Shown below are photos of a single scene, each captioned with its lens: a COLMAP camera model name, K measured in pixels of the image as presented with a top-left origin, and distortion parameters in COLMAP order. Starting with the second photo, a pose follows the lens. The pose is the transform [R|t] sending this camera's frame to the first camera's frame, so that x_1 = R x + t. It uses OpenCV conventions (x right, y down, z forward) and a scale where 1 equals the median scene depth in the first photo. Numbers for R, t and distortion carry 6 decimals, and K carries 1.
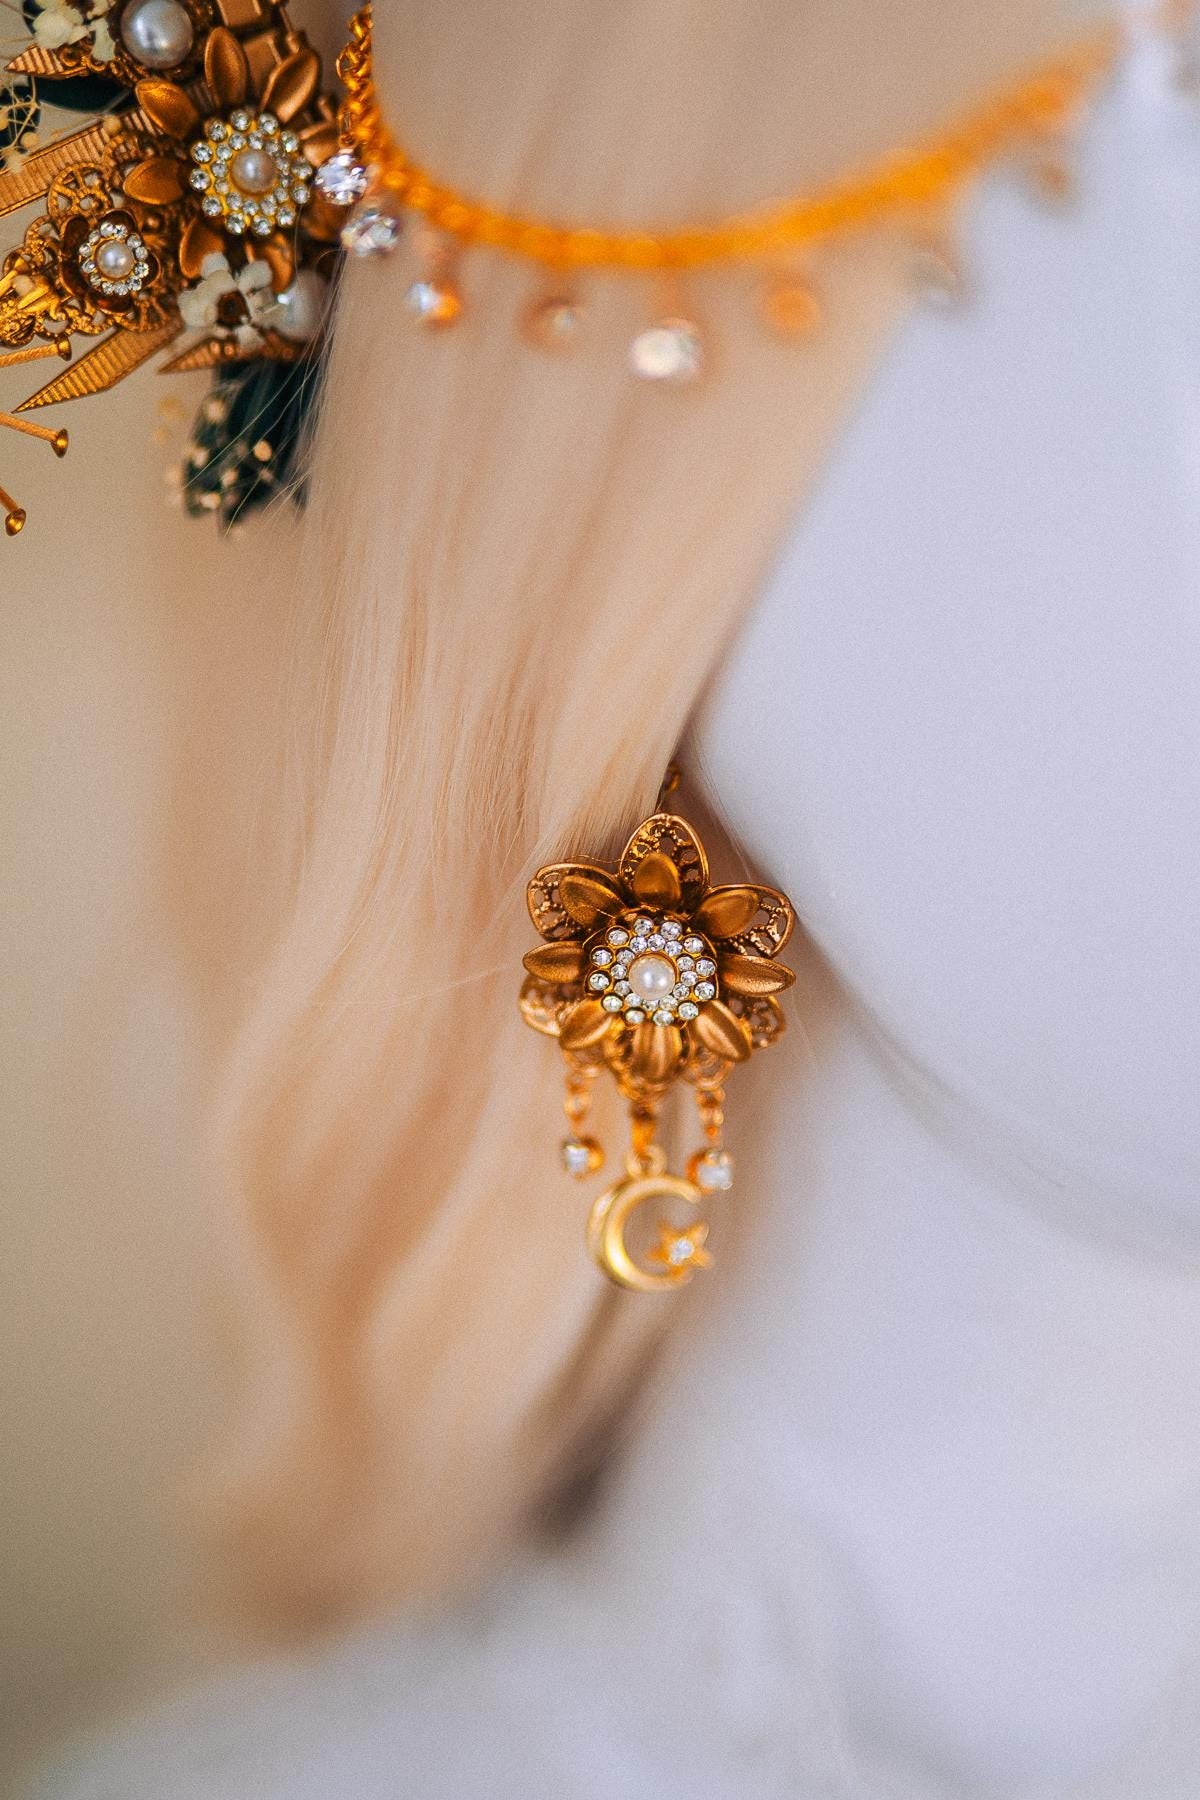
lens RADIAL K [[2680.3, 0, 583.9], [0, 2680.3, 898.6], [0, 0, 1]] dist [-0.027252, 0.000000]
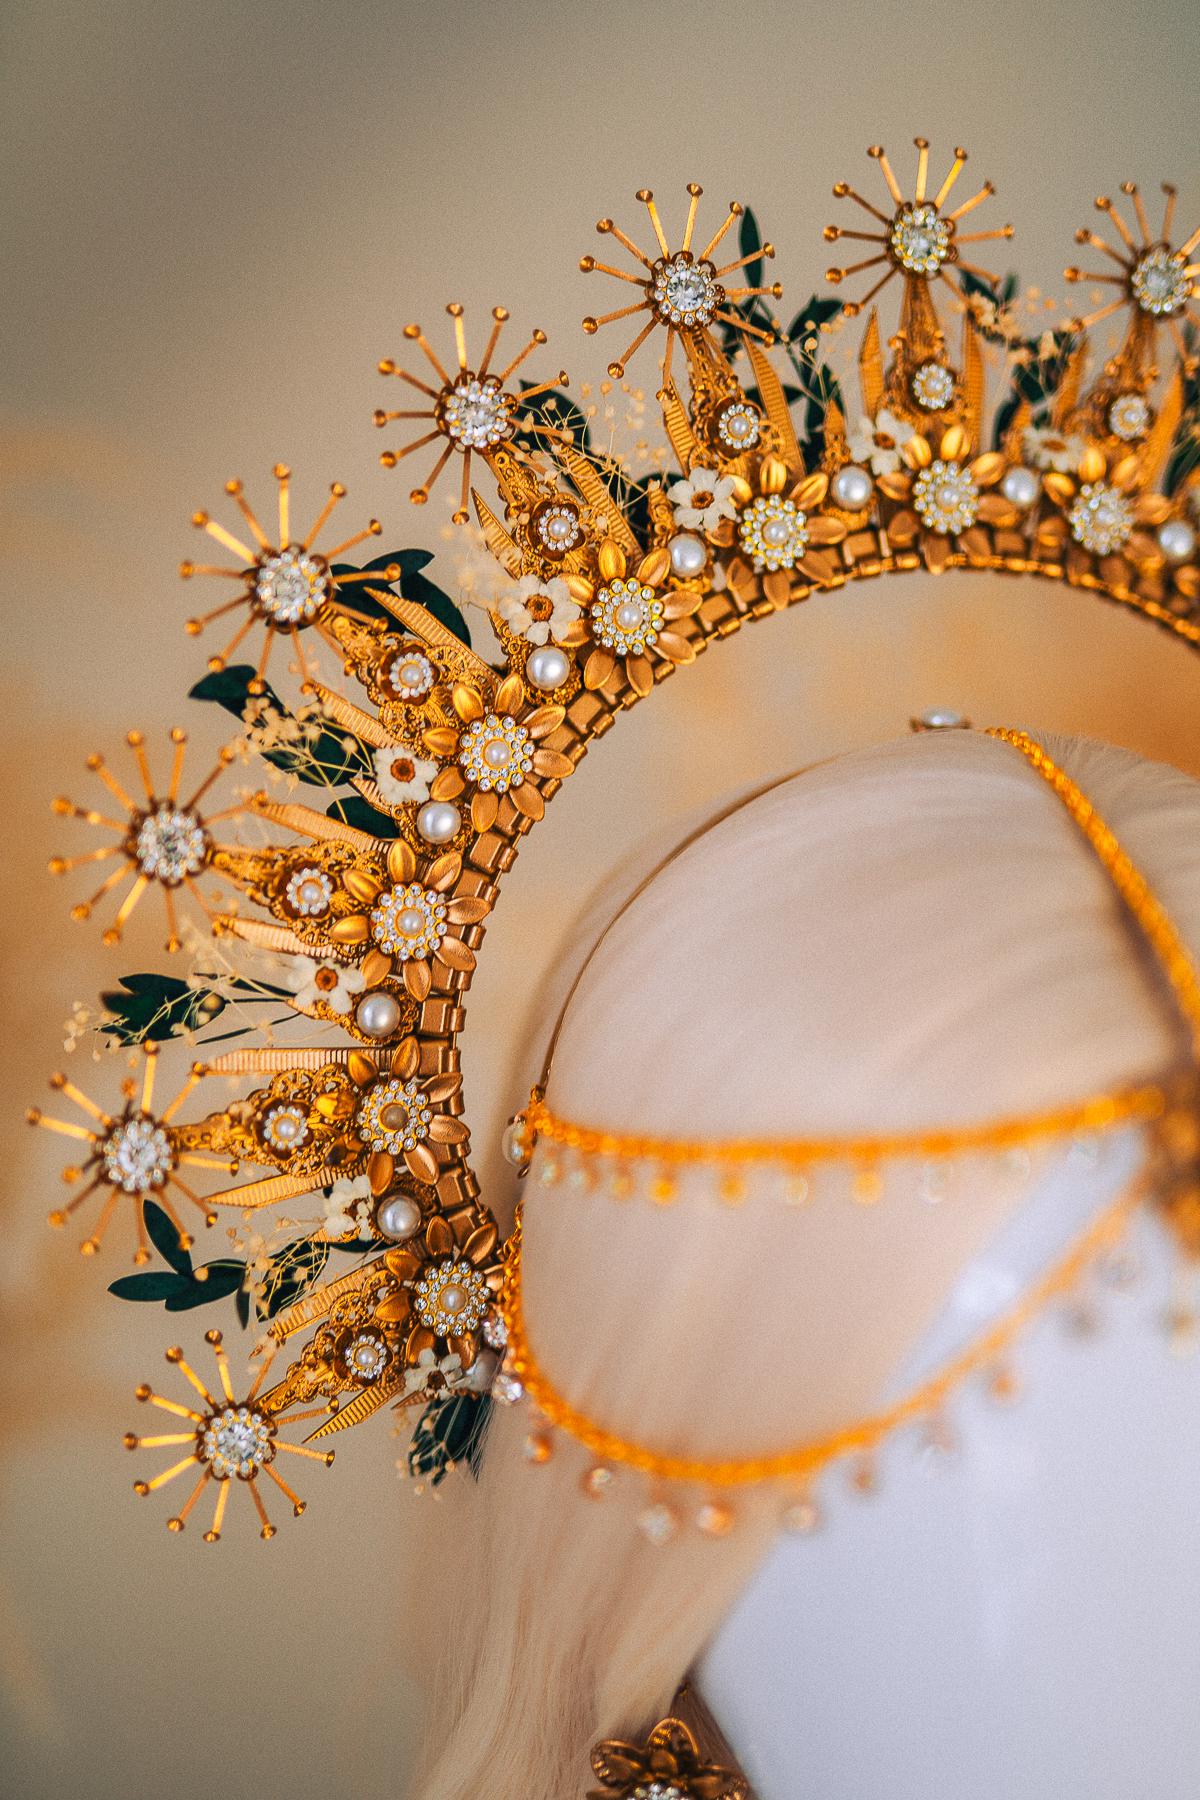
lens RADIAL K [[2680.3, 0, 613.9], [0, 2680.3, 898.9], [0, 0, 1]] dist [-0.027252, 0.000000]
pose [[0.987562, 0.052683, -0.148140, 0.208094], [-0.055301, 0.998377, -0.013607, -0.504276], [0.147183, 0.021630, 0.988873, -0.633919]]
